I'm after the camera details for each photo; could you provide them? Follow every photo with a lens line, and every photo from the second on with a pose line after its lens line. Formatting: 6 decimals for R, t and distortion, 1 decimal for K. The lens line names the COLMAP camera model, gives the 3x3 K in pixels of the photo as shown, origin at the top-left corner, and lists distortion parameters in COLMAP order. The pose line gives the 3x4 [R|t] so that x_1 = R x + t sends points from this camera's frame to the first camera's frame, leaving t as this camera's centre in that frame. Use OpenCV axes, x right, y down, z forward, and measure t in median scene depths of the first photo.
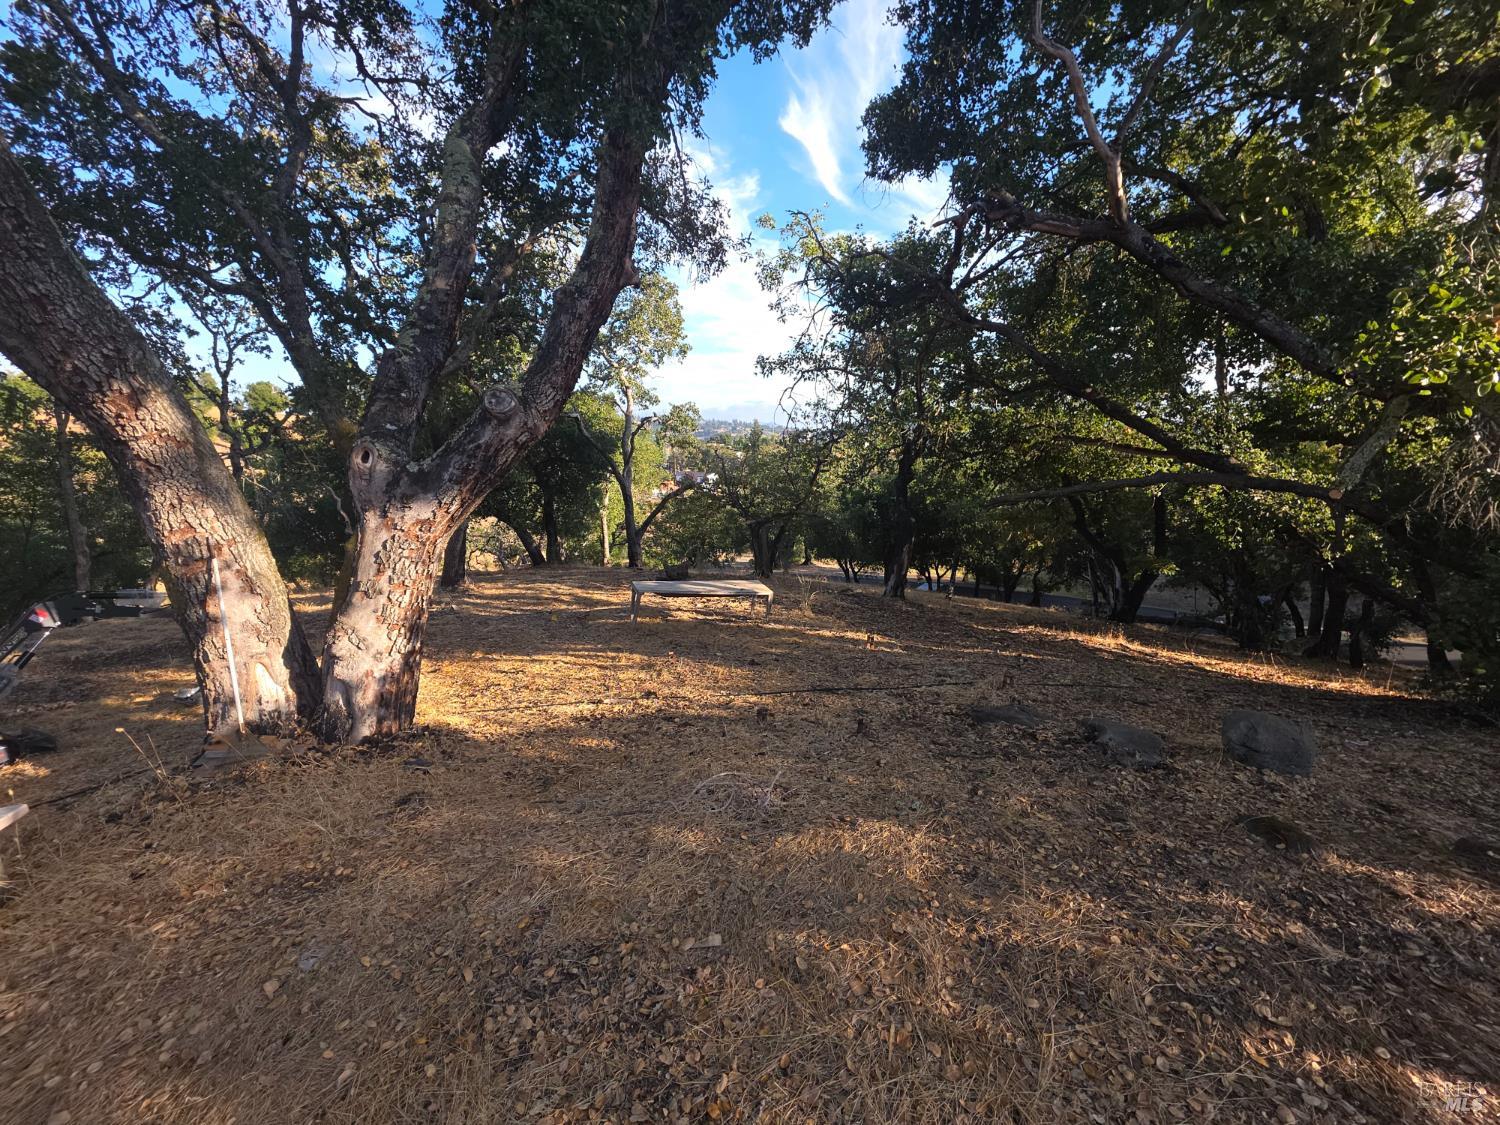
lens RADIAL K [[593.5, 0, 748.6], [0, 593.5, 563.8], [0, 0, 1]] dist [0.000630, 0.000012]
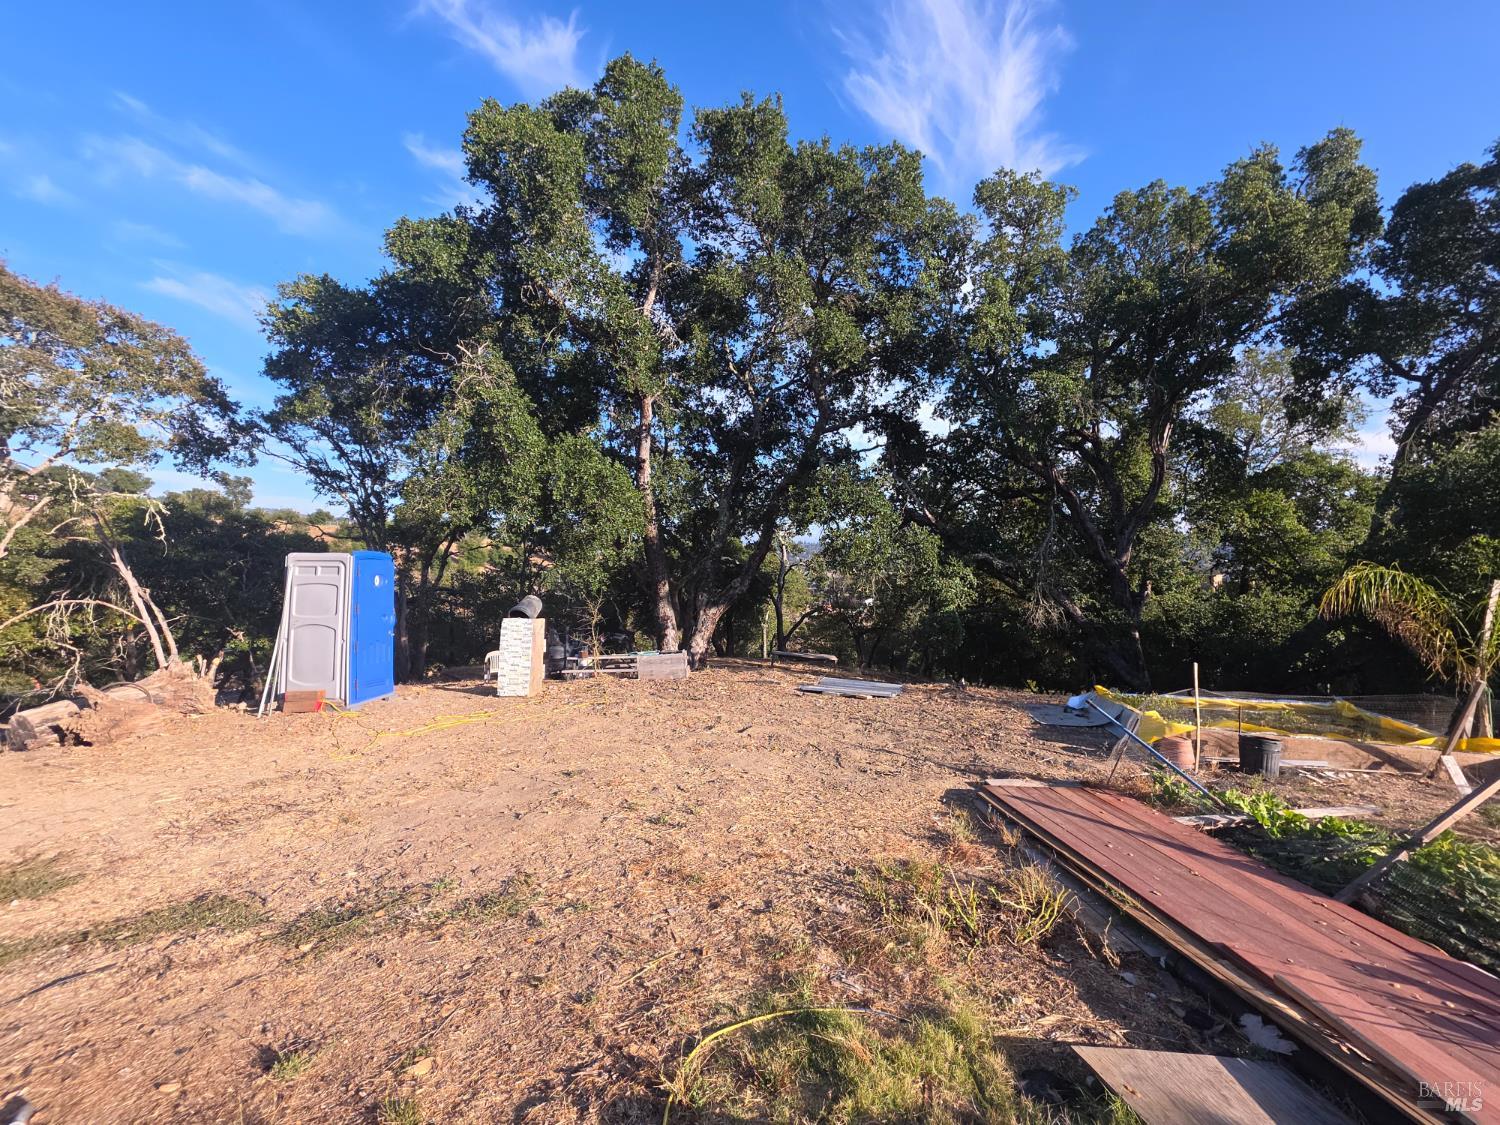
lens RADIAL K [[594.4, 0, 747.2], [0, 594.4, 560.8], [0, 0, 1]] dist [0.002216, -0.000701]
pose [[0.962548, 0.005307, -0.271059, 0.385337], [-0.062287, 0.977393, -0.202049, 0.198533], [0.263859, 0.211365, 0.941118, -1.448758]]
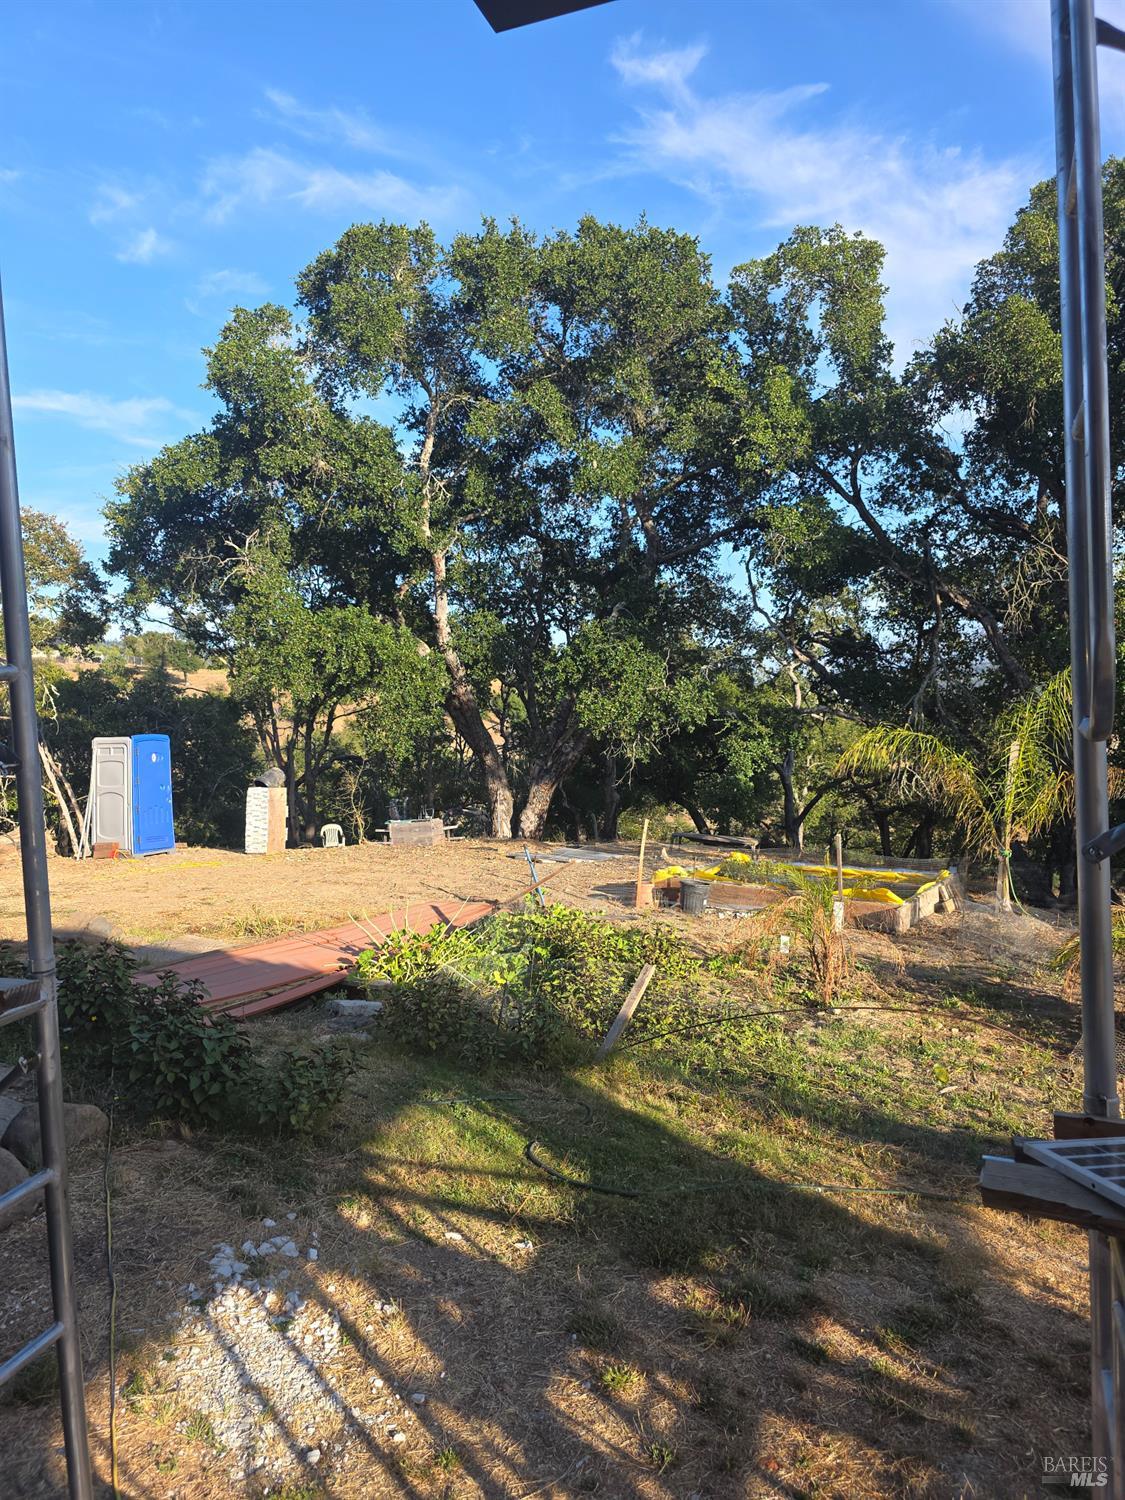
lens RADIAL K [[996.7, 0, 562.5], [0, 996.7, 750.0], [0, 0, 1]] dist [0.061232, -0.063786]
pose [[0.797450, 0.002011, -0.603382, 1.589405], [-0.097028, 0.987408, -0.124944, 0.235629], [0.595533, 0.158181, 0.787604, -1.854824]]
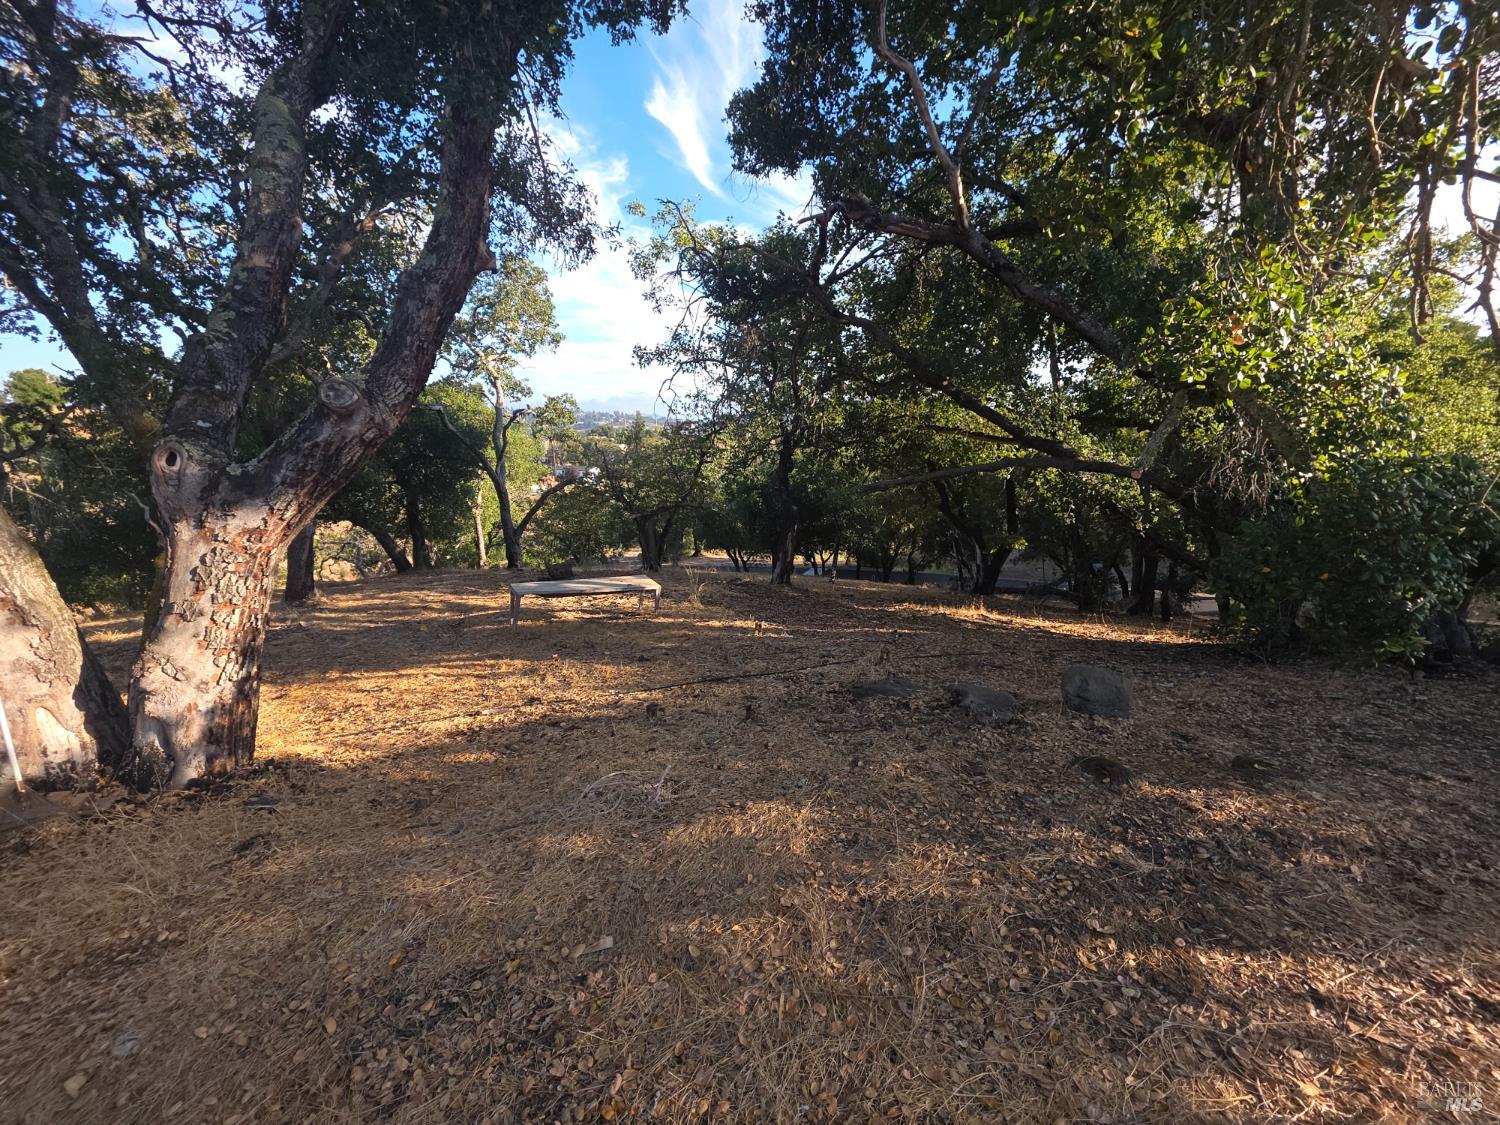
lens RADIAL K [[594.4, 0, 747.2], [0, 594.4, 560.8], [0, 0, 1]] dist [0.002216, -0.000701]
pose [[0.982360, -0.051515, 0.179764, 0.009351], [0.049898, 0.998663, 0.013510, -0.000730], [-0.180219, -0.004301, 0.983617, -0.004367]]
